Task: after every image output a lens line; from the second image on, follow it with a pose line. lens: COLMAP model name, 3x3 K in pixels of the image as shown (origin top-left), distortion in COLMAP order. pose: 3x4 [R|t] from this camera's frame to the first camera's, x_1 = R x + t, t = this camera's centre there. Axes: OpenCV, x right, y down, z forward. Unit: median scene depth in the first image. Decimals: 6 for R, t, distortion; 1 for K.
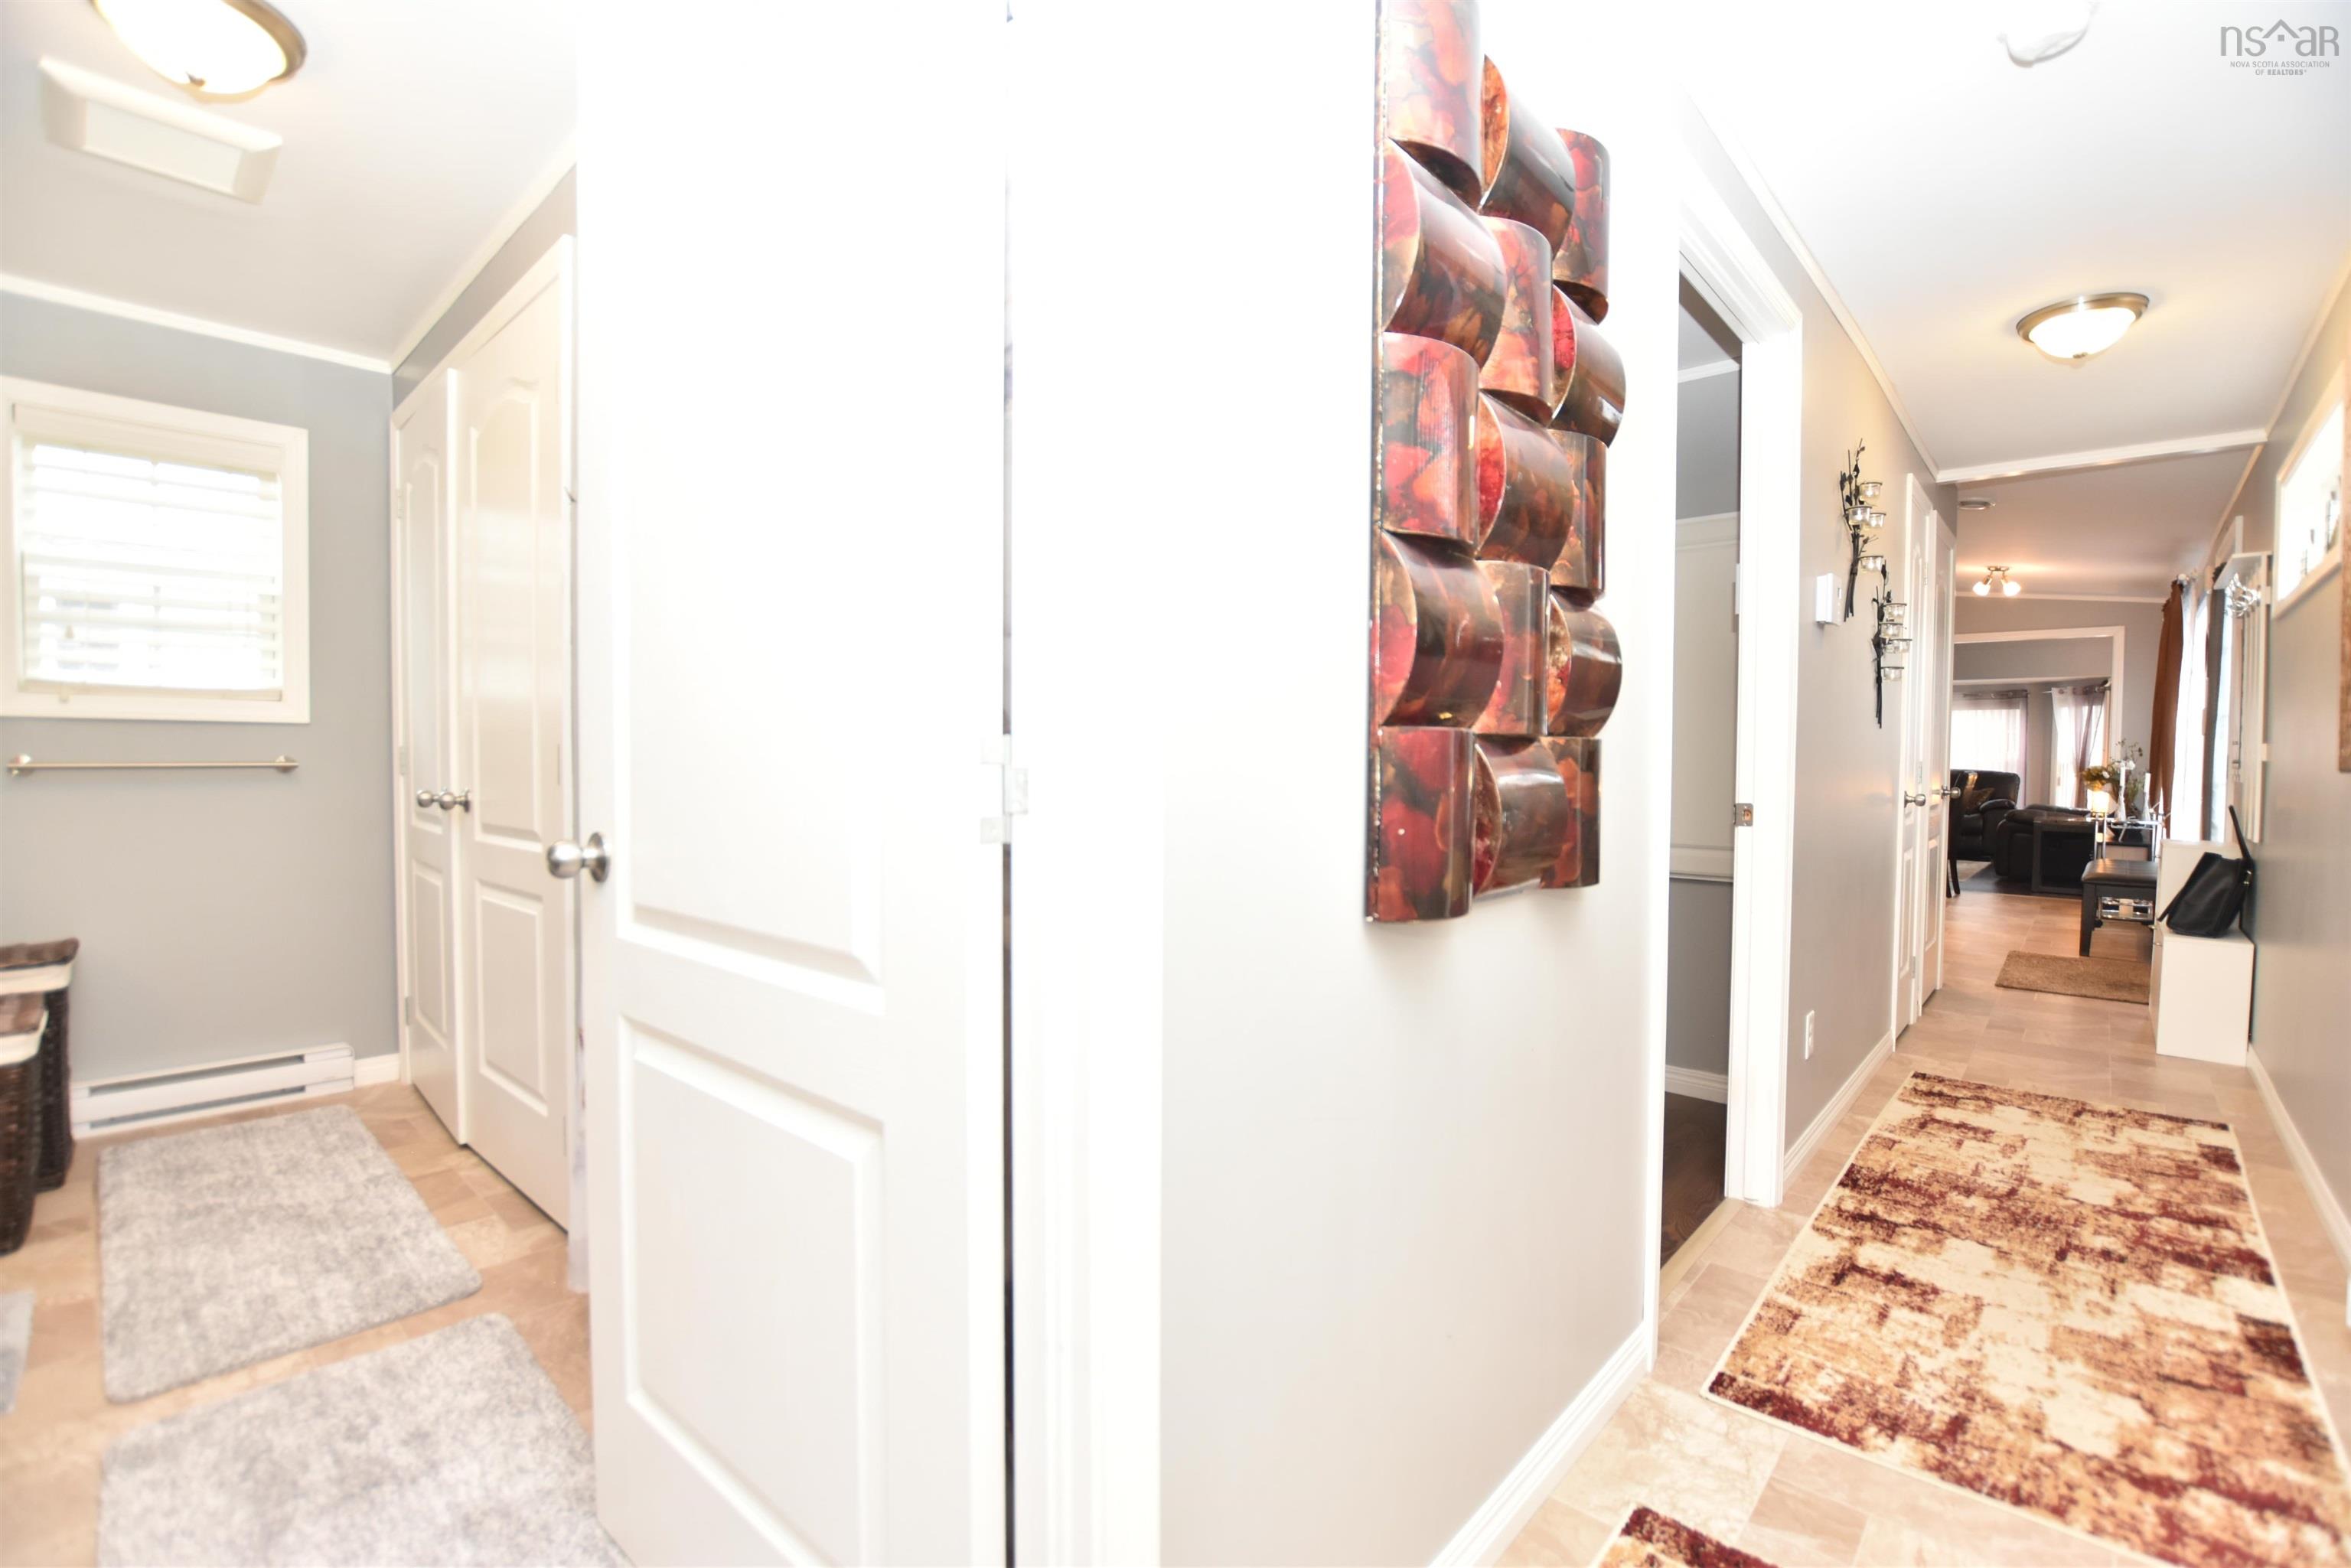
lens RADIAL K [[1045.5, 0, 1168.7], [0, 1045.5, 790.8], [0, 0, 1]] dist [-0.029564, 0.005221]
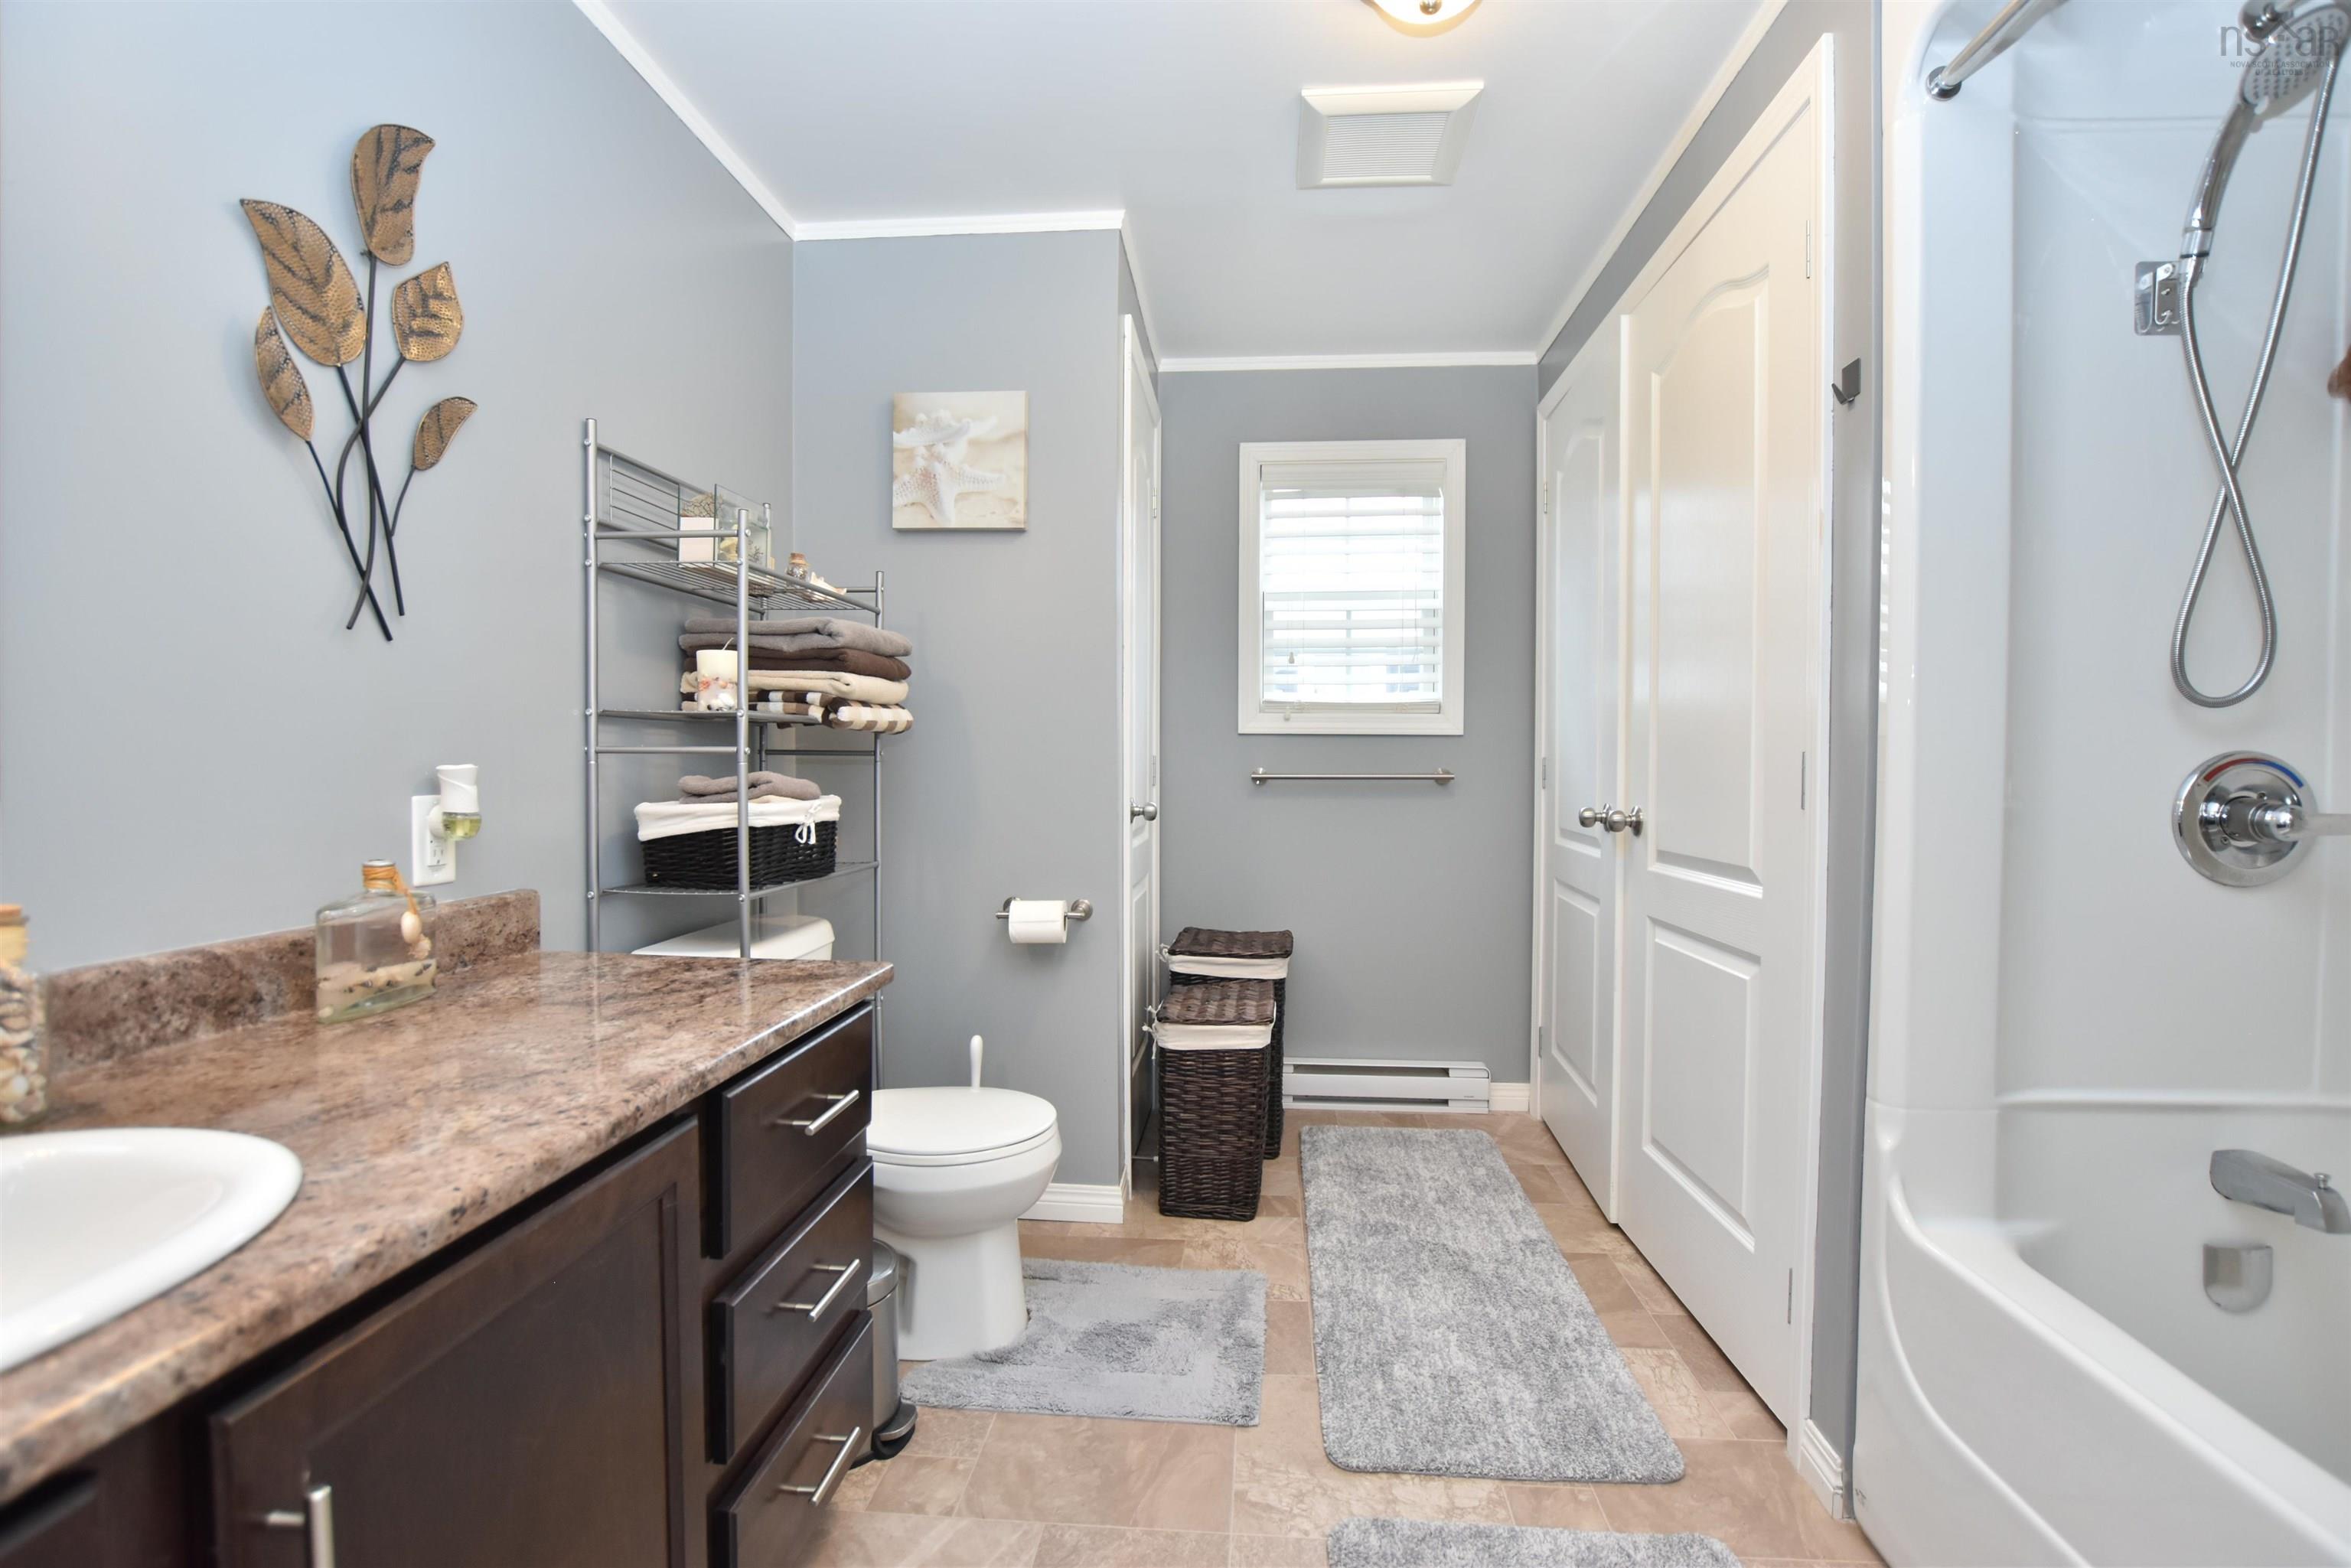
lens RADIAL K [[1056.6, 0, 1164.1], [0, 1056.6, 787.3], [0, 0, 1]] dist [-0.028169, 0.000825]
pose [[0.612107, 0.013307, -0.790663, -0.255522], [-0.024341, 0.999702, -0.002019, -0.007255], [0.790400, 0.020481, 0.612248, 0.184807]]
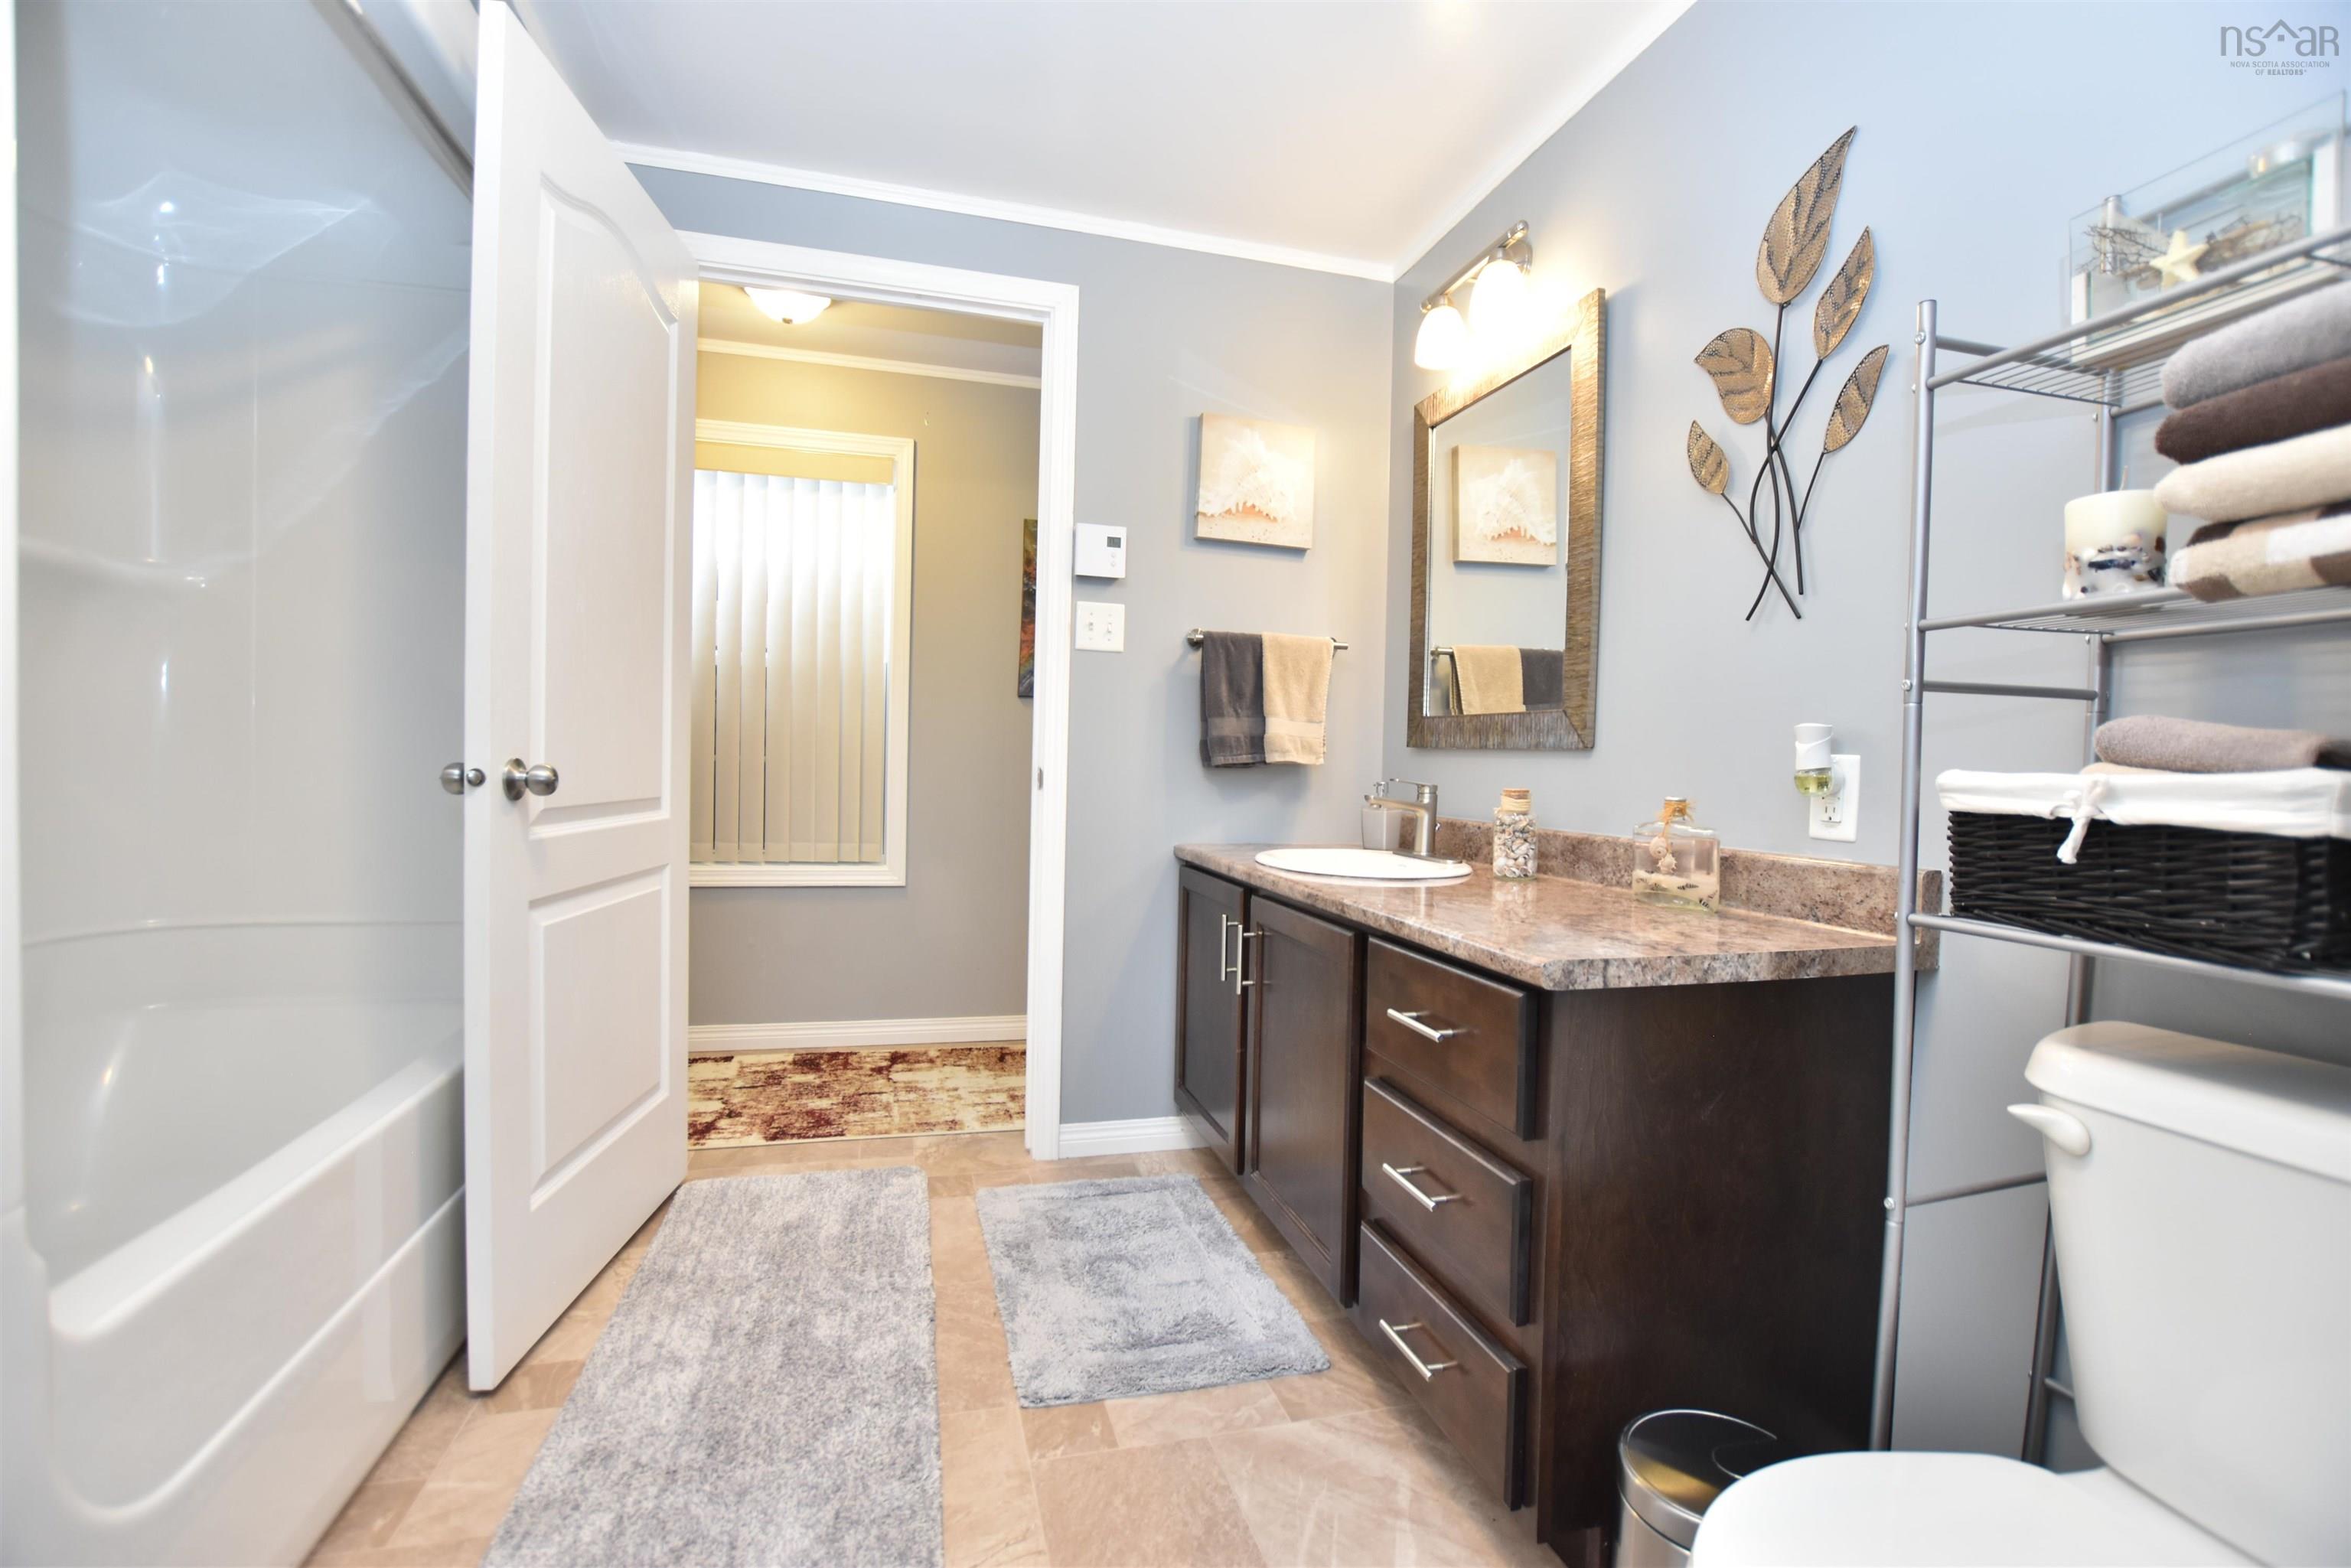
lens RADIAL K [[1045.5, 0, 1164.3], [0, 1045.5, 794.7], [0, 0, 1]] dist [-0.029564, 0.005221]
pose [[-0.842872, -0.046923, 0.536065, -0.929591], [-0.015230, 0.997872, 0.063399, -0.003058], [-0.537899, 0.045273, -0.841793, 0.904458]]
